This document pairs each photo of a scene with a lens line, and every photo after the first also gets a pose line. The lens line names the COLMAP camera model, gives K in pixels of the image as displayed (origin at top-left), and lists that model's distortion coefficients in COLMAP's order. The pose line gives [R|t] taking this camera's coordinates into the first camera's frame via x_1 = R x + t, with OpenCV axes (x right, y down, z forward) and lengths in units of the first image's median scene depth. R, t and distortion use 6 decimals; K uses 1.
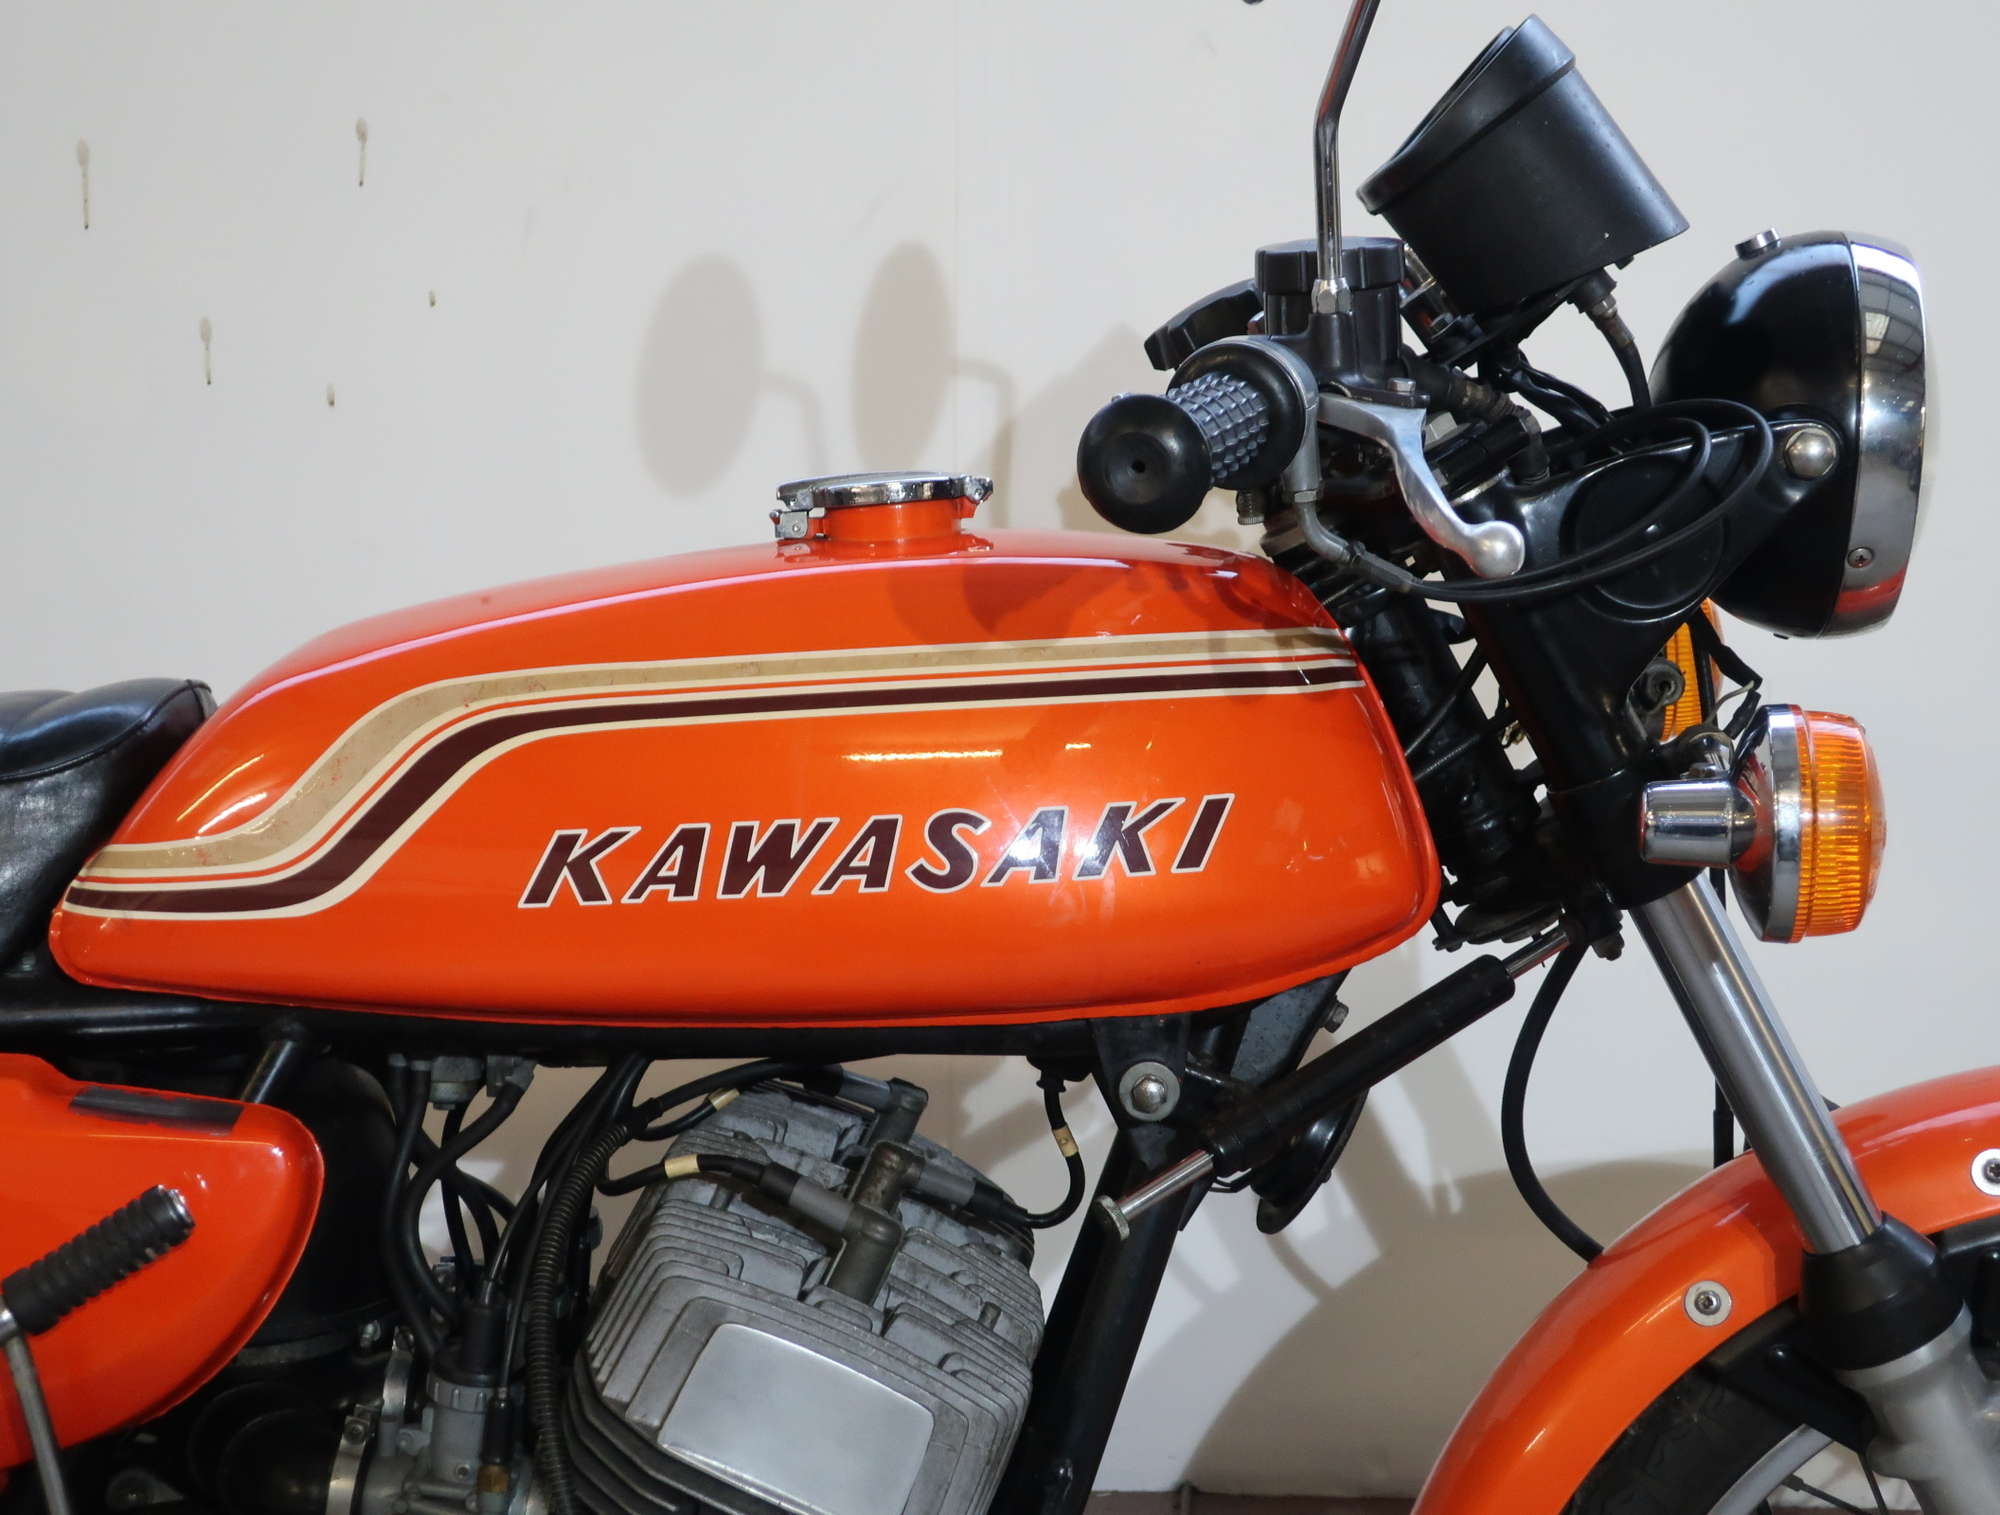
lens RADIAL K [[3303.9, 0, 1000.0], [0, 3303.9, 757.5], [0, 0, 1]] dist [0.011585, -0.071054]
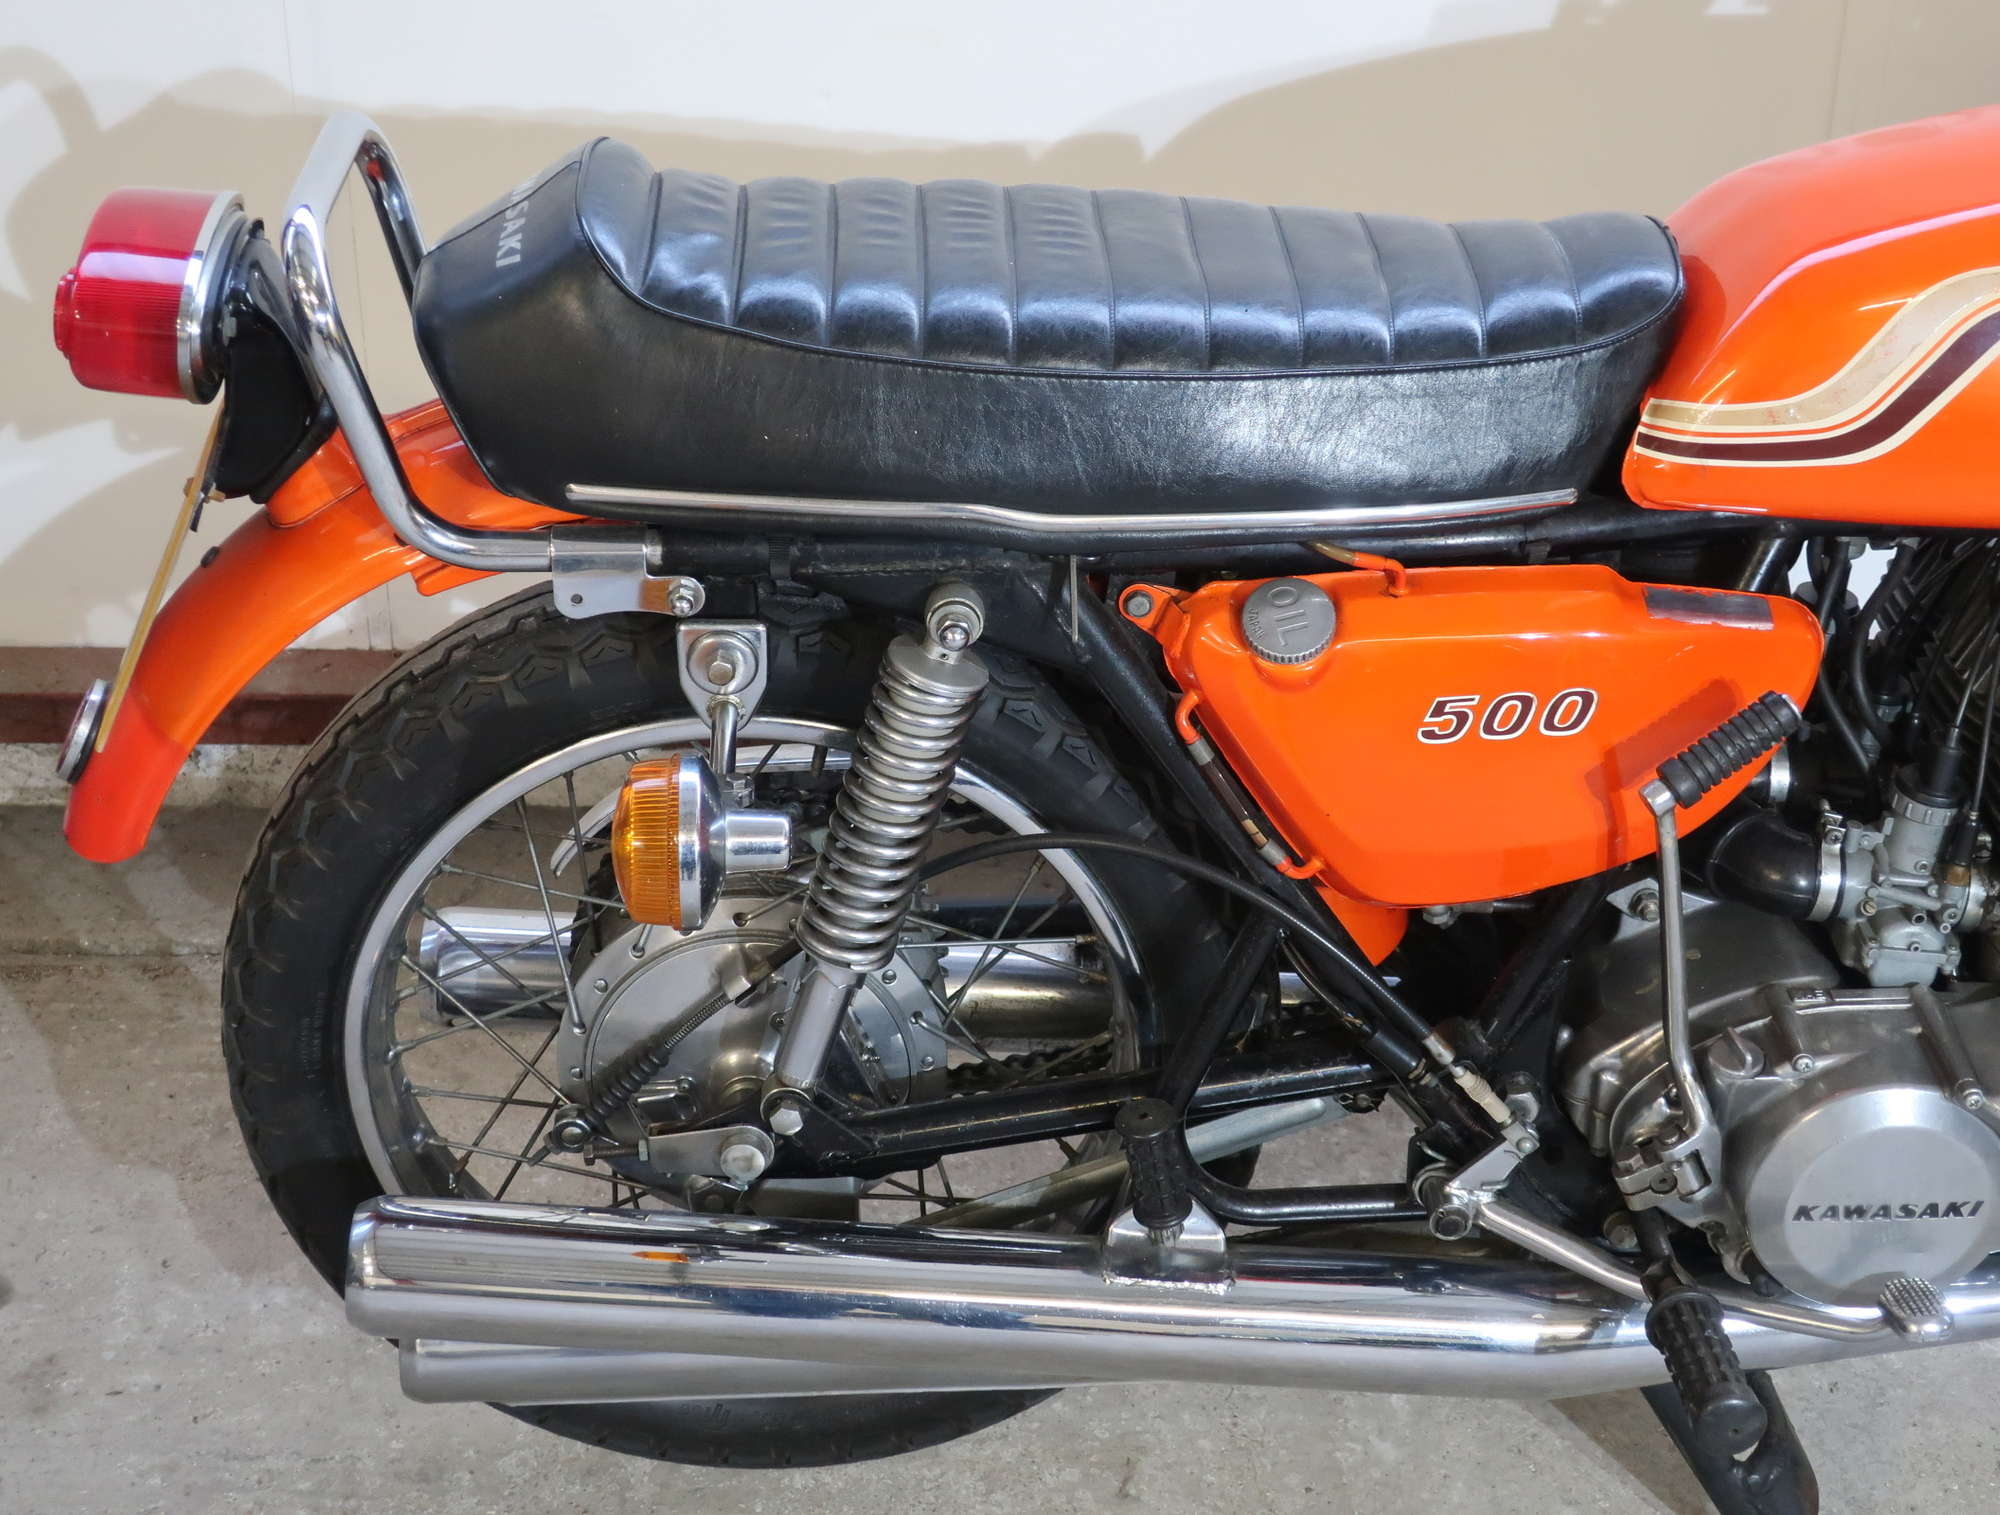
lens RADIAL K [[3303.9, 0, 1000.0], [0, 3303.9, 757.5], [0, 0, 1]] dist [0.011585, -0.071054]
pose [[0.998654, -0.028134, 0.043562, -0.576967], [0.010795, 0.934415, 0.356023, -0.288681], [-0.050721, -0.355074, 0.933461, -0.177767]]
